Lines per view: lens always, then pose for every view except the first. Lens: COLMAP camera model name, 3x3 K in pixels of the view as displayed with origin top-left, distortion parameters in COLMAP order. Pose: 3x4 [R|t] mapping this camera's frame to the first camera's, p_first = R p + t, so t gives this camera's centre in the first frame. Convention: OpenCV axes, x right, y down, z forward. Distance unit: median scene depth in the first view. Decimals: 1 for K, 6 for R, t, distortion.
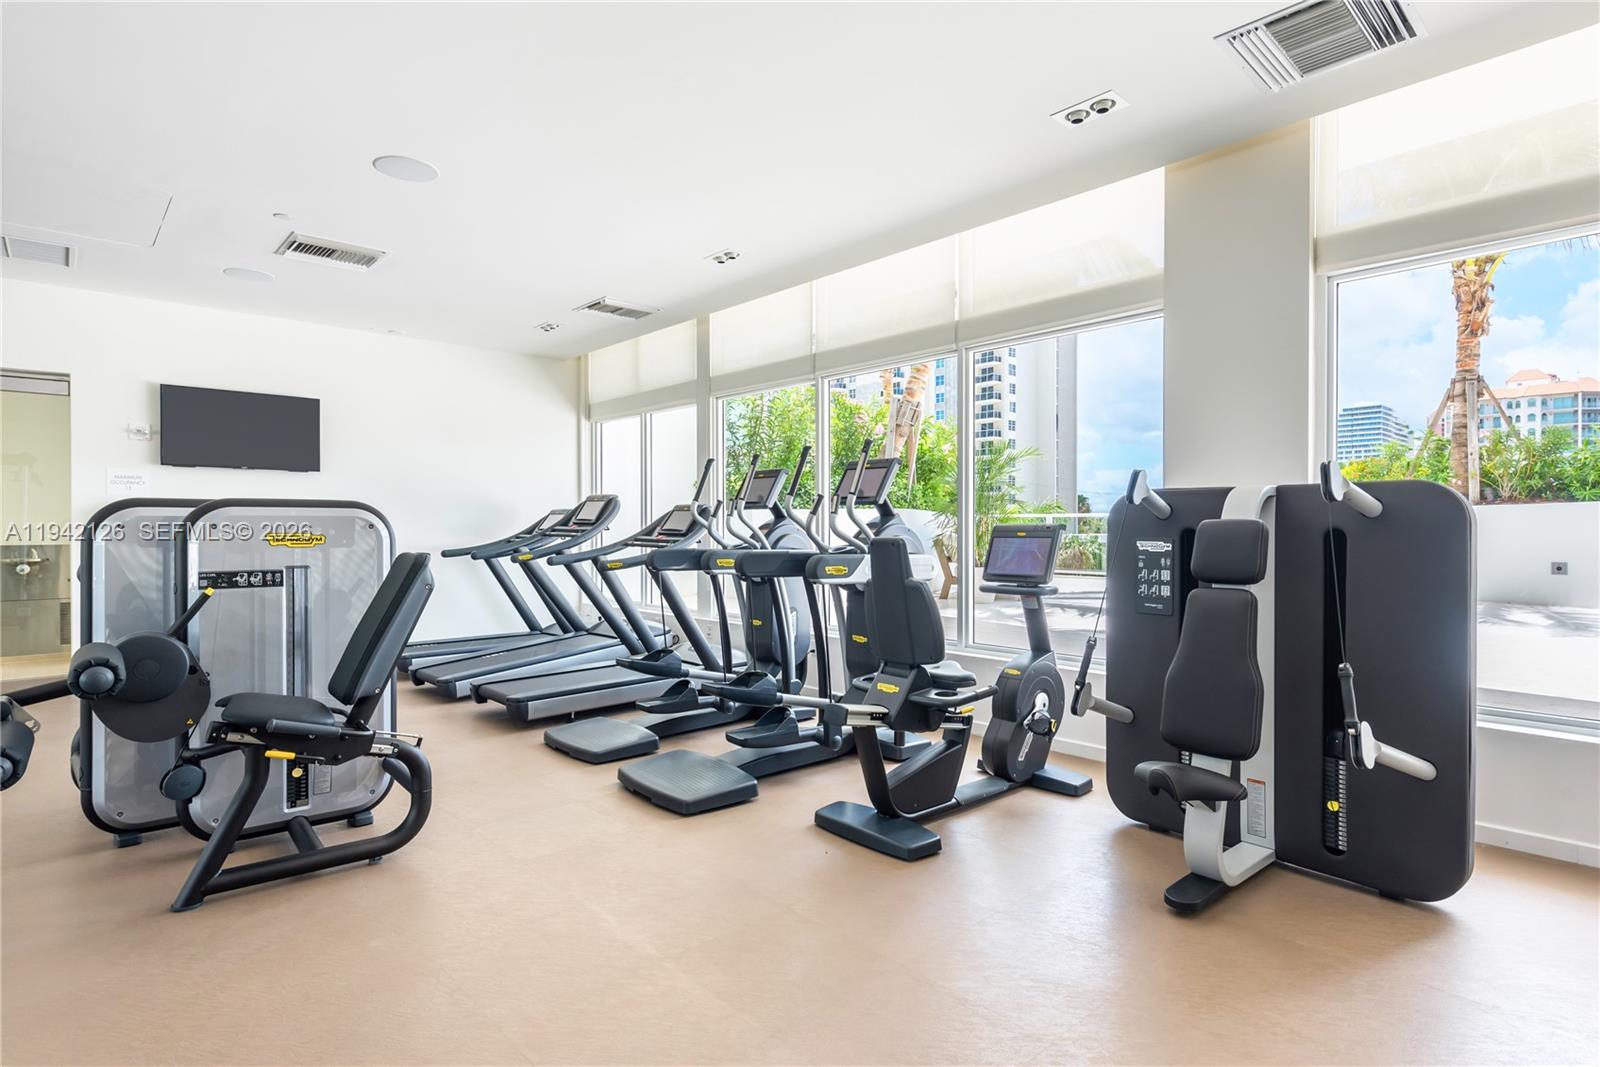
lens RADIAL K [[859.9, 0, 800.0], [0, 859.9, 533.5], [0, 0, 1]] dist [0.000241, 0.000029]
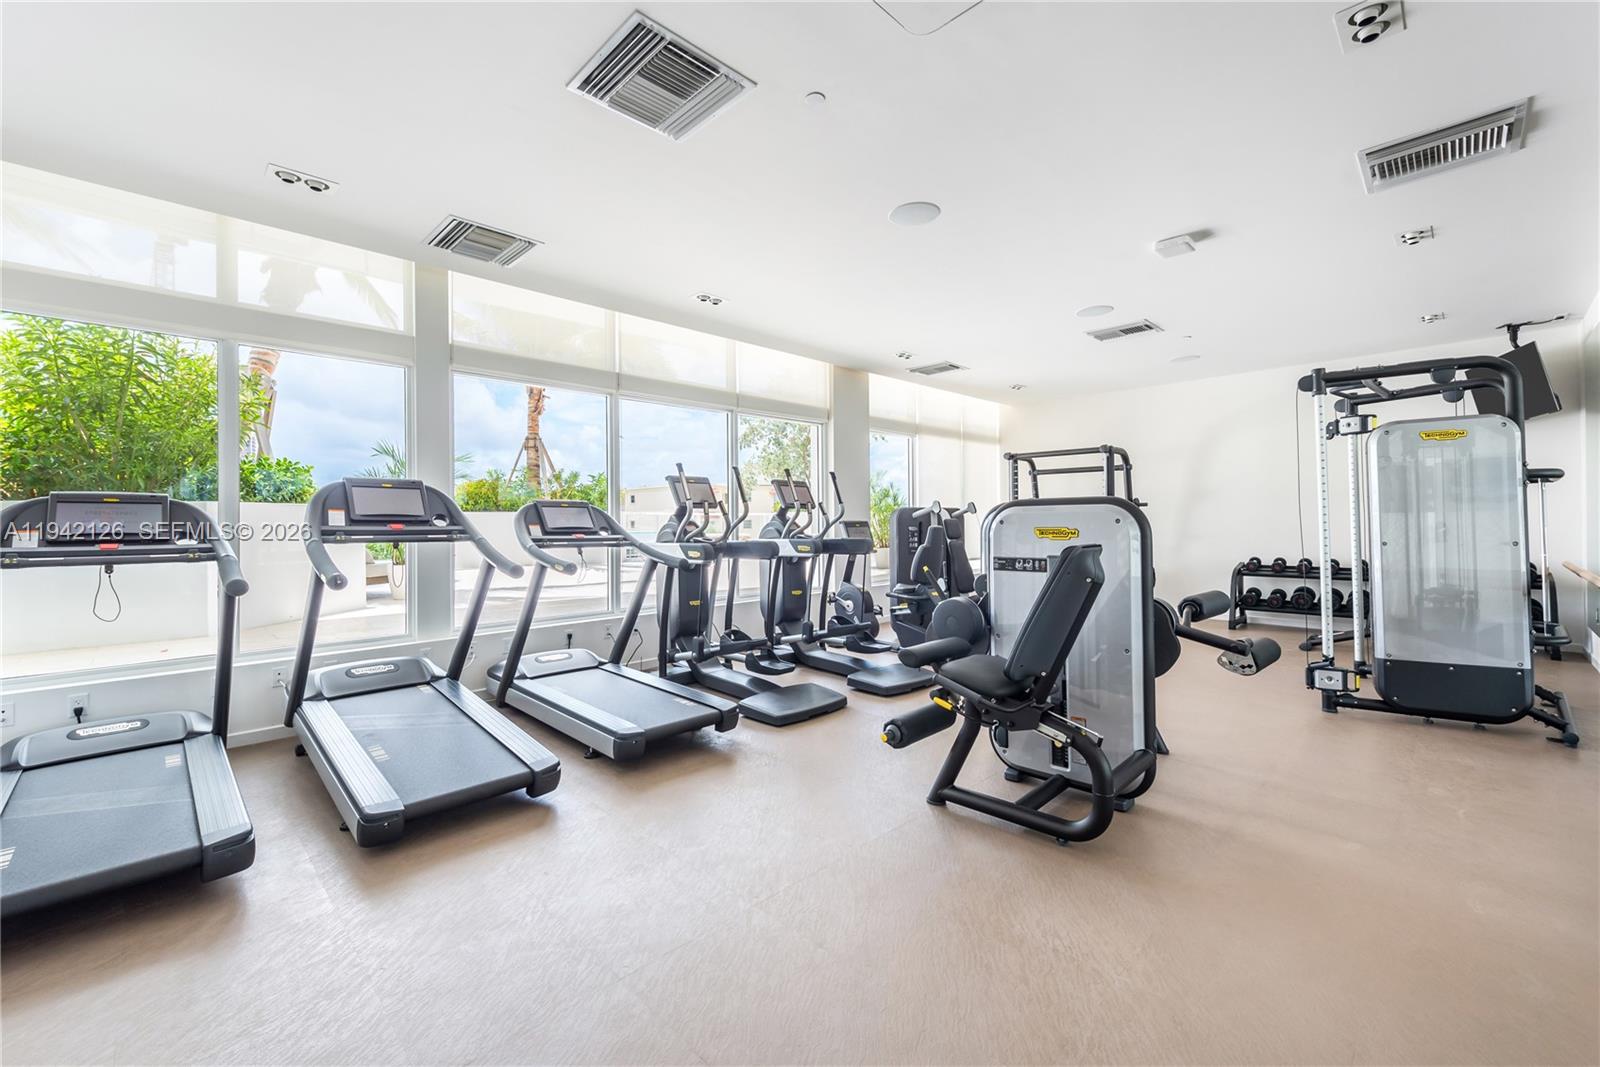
lens RADIAL K [[641.3, 0, 800.0], [0, 641.3, 533.5], [0, 0, 1]] dist [-0.000119, -0.000012]
pose [[-0.005105, -0.016718, 0.999847, -0.820688], [0.011088, 0.999798, 0.016774, -0.003252], [-0.999925, 0.011172, -0.004918, 0.719482]]
